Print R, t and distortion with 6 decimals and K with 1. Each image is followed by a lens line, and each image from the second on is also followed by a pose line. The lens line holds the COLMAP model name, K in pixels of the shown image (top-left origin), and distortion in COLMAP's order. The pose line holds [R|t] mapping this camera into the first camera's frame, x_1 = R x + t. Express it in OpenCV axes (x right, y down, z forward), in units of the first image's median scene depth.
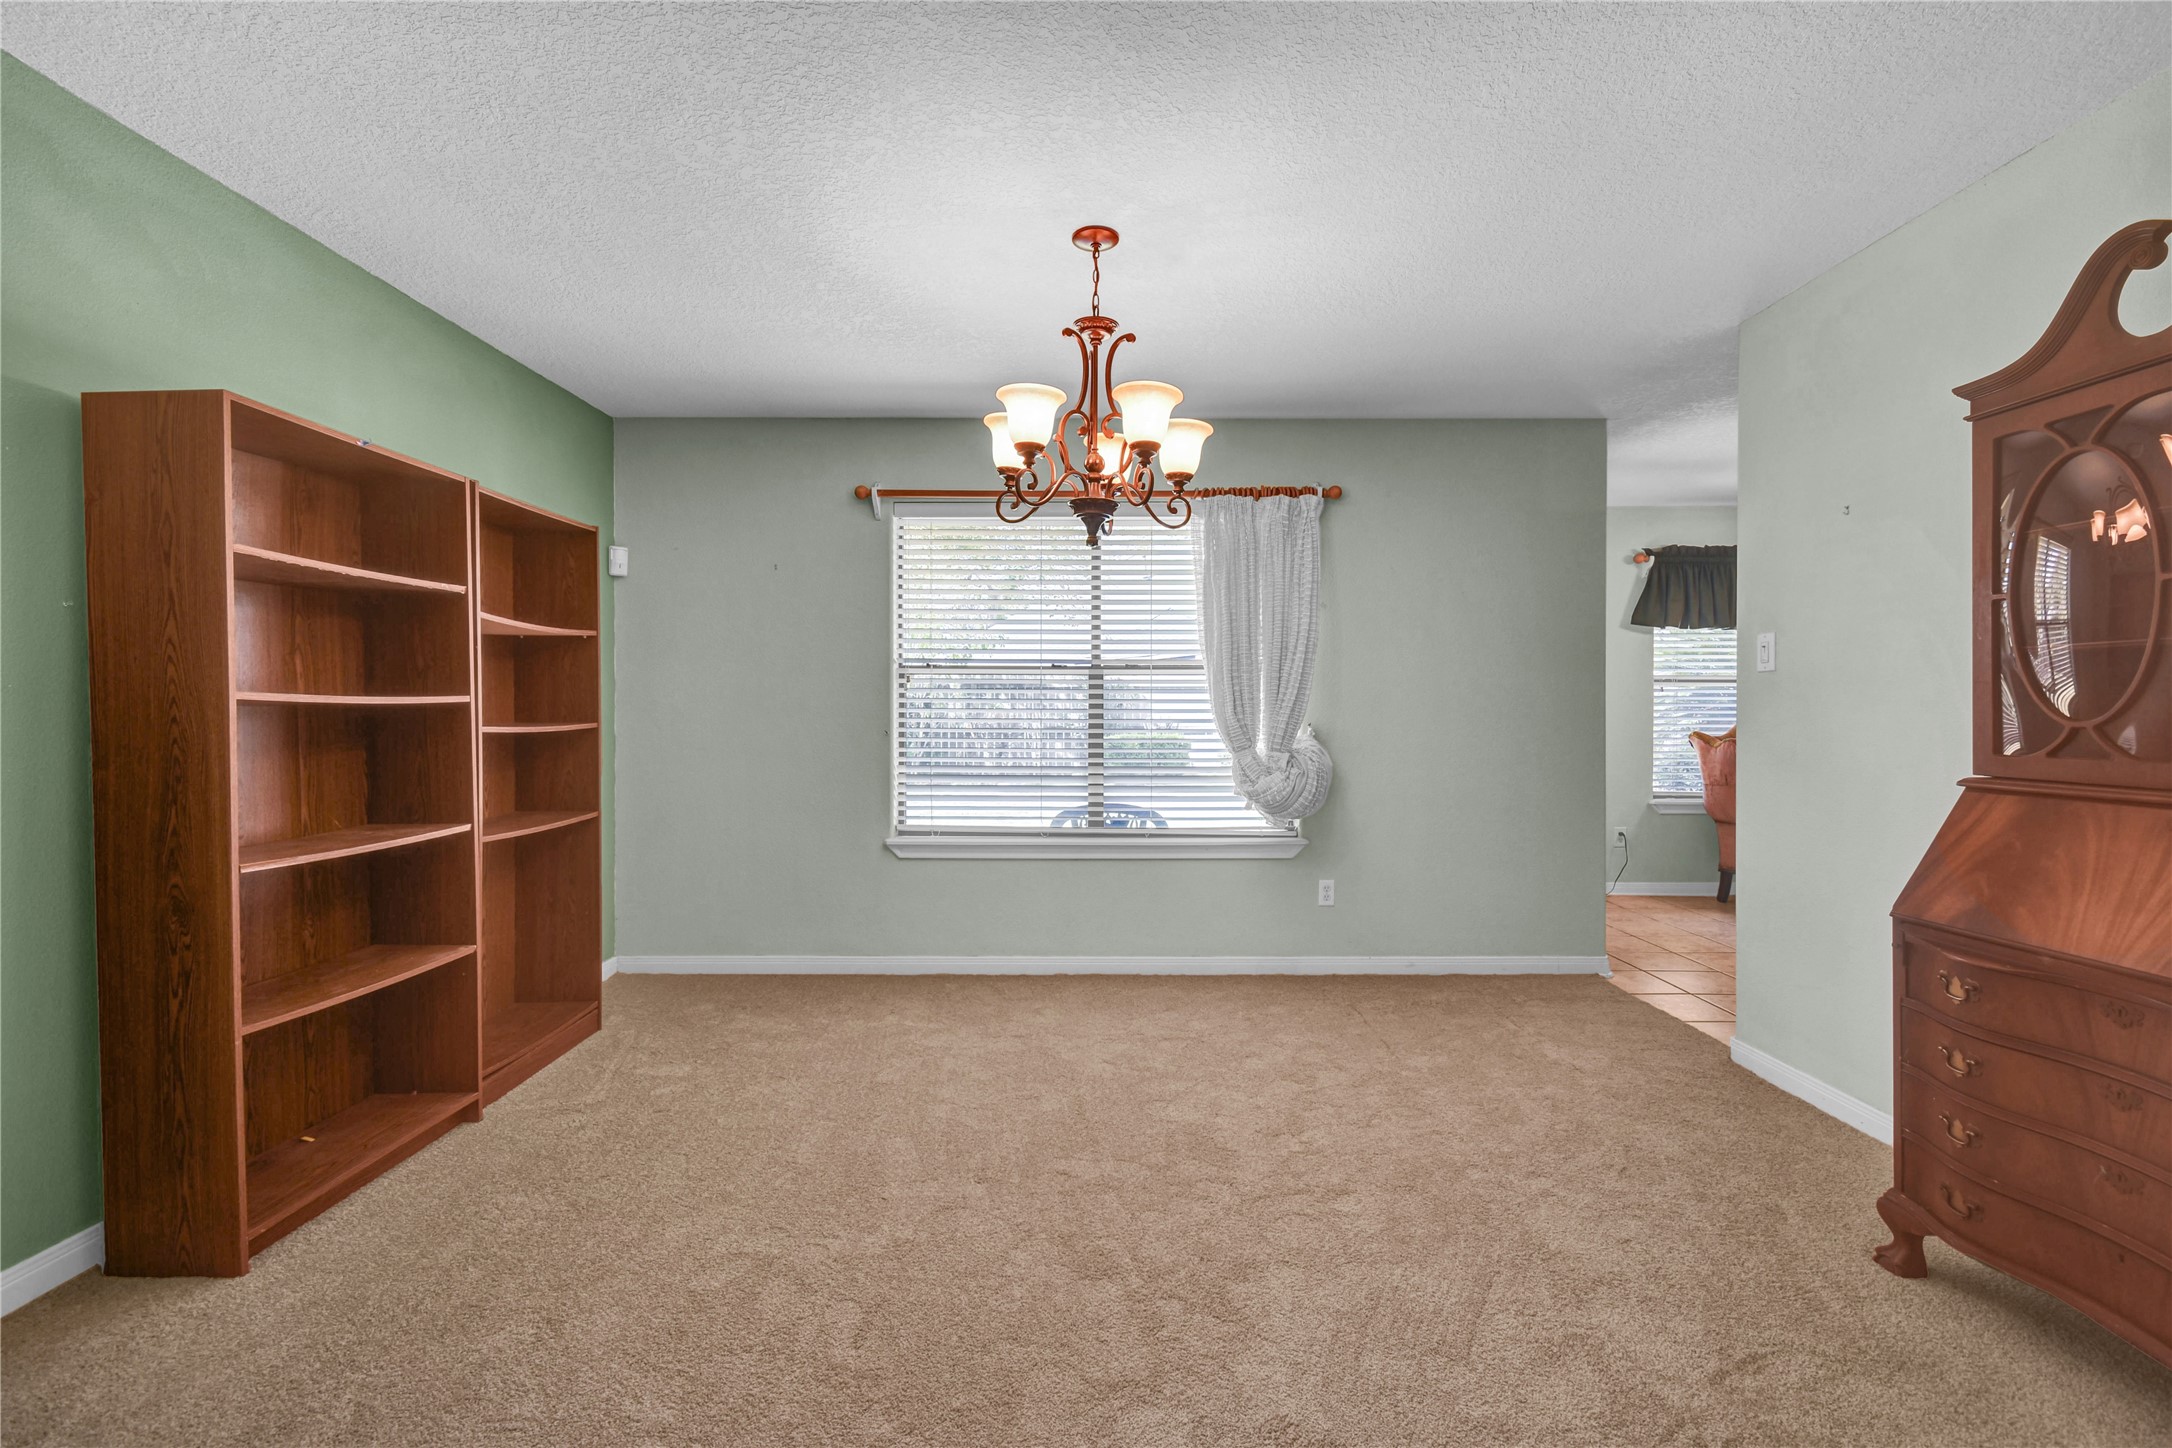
lens RADIAL K [[986.1, 0, 1082.2], [0, 986.1, 715.2], [0, 0, 1]] dist [0.002375, -0.000102]
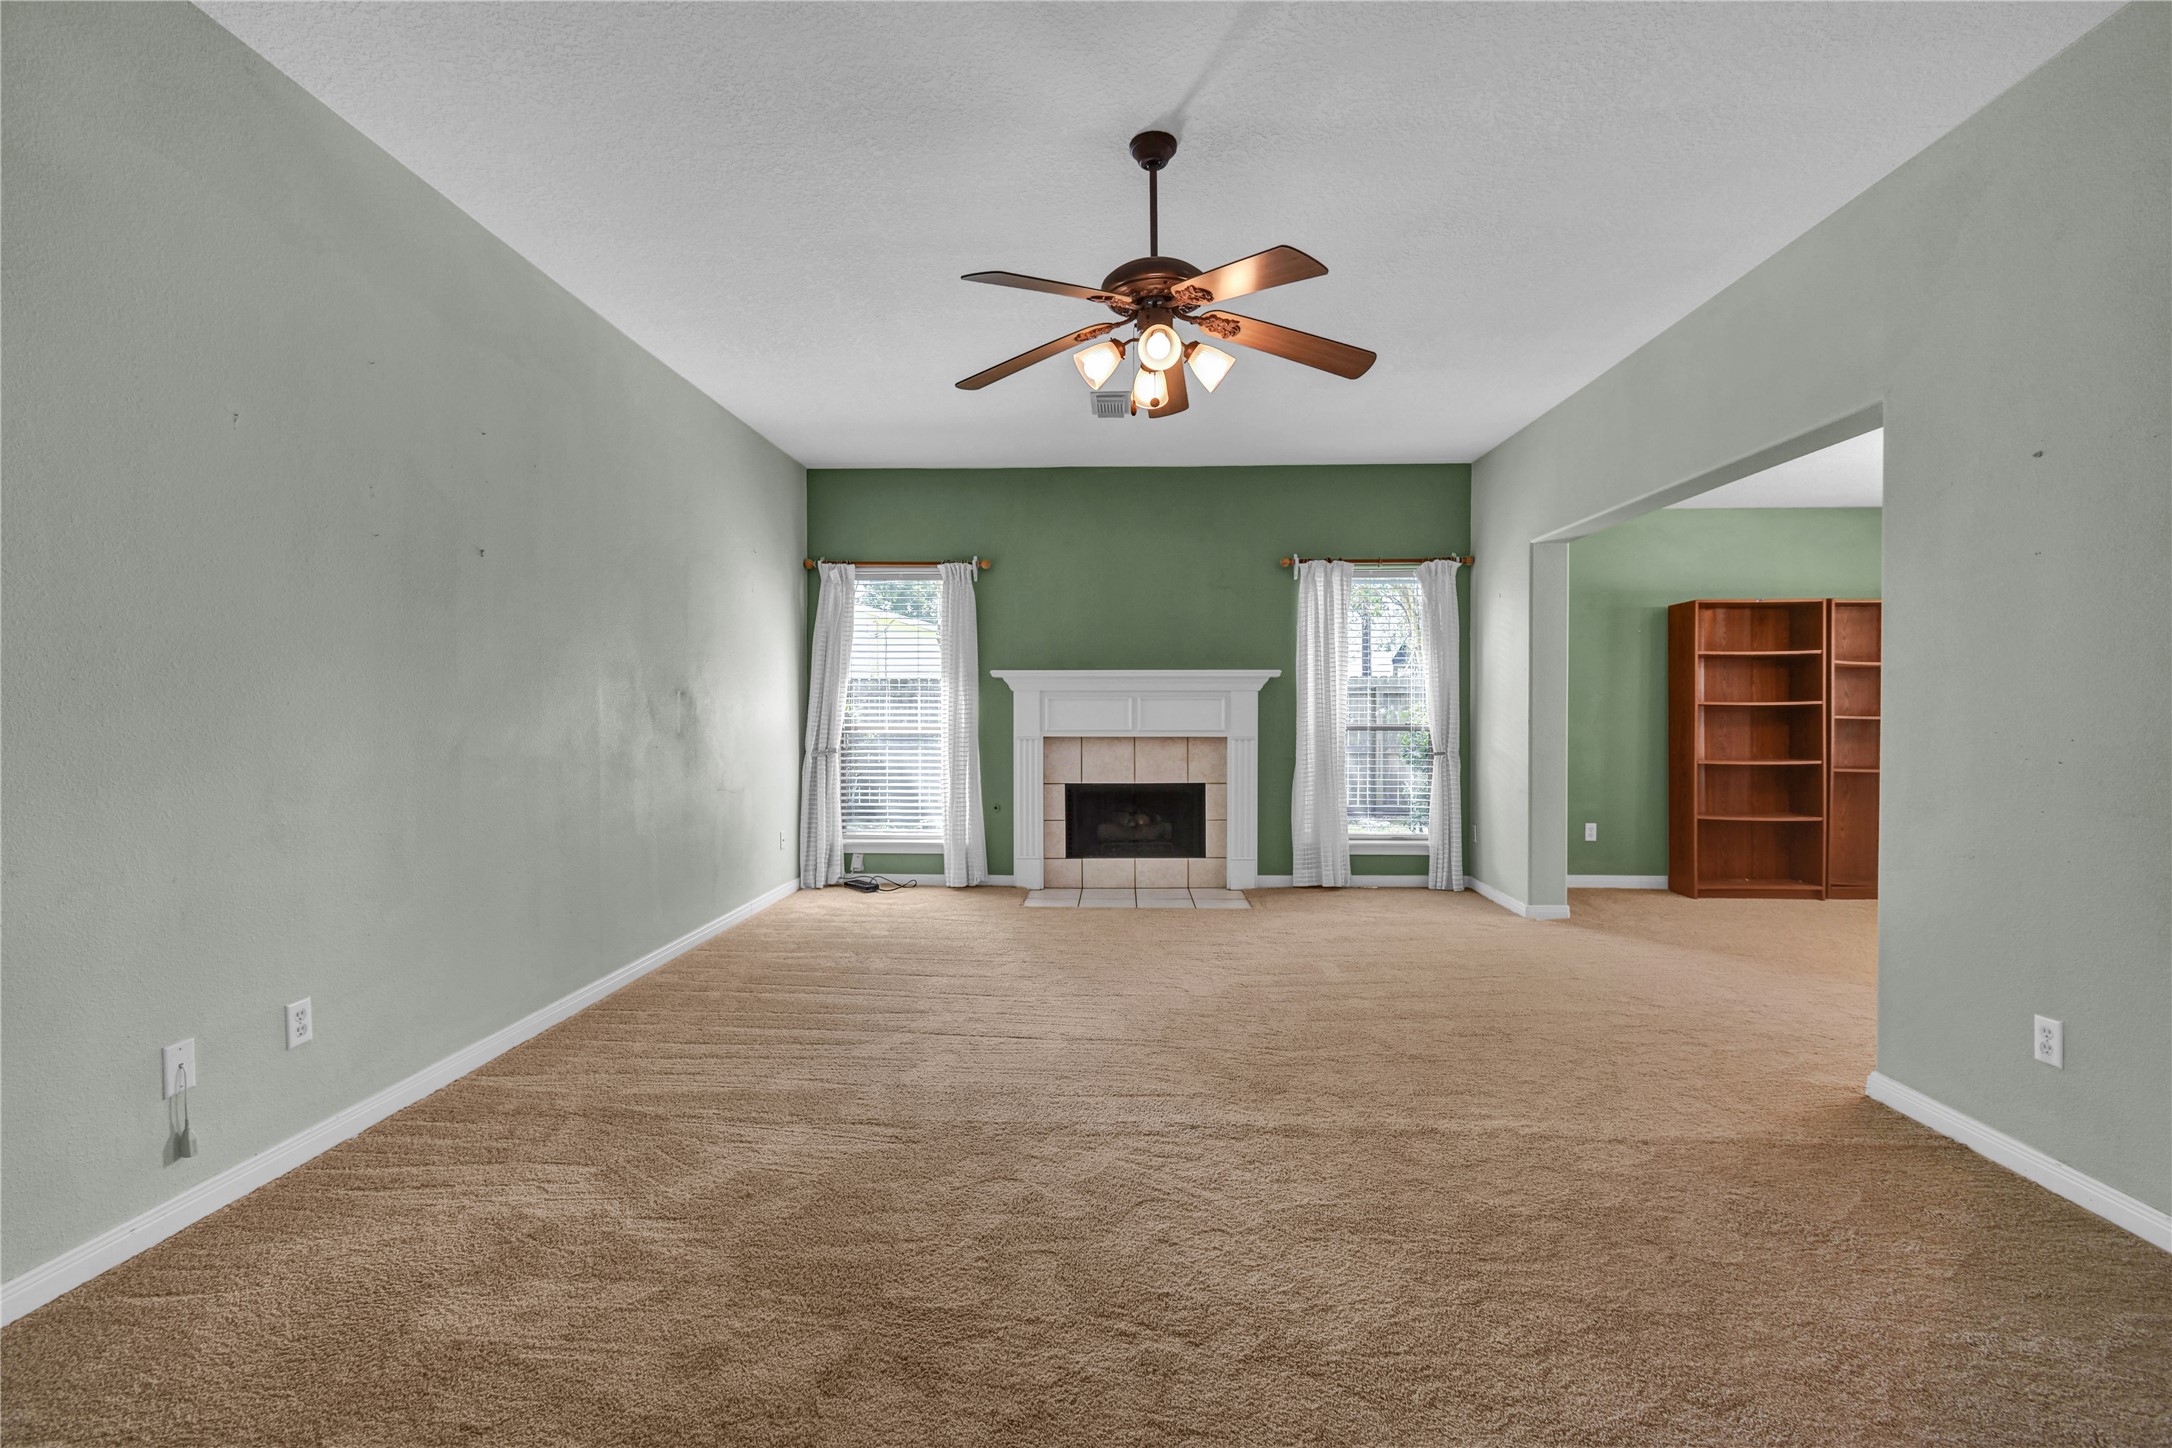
lens RADIAL K [[959.6, 0, 1090.5], [0, 959.6, 717.6], [0, 0, 1]] dist [0.002562, -0.000001]
pose [[-0.027041, 0.010156, -0.999583, 0.965998], [-0.003069, 0.999943, 0.010243, 0.002480], [0.999630, 0.003345, -0.027008, -0.348426]]
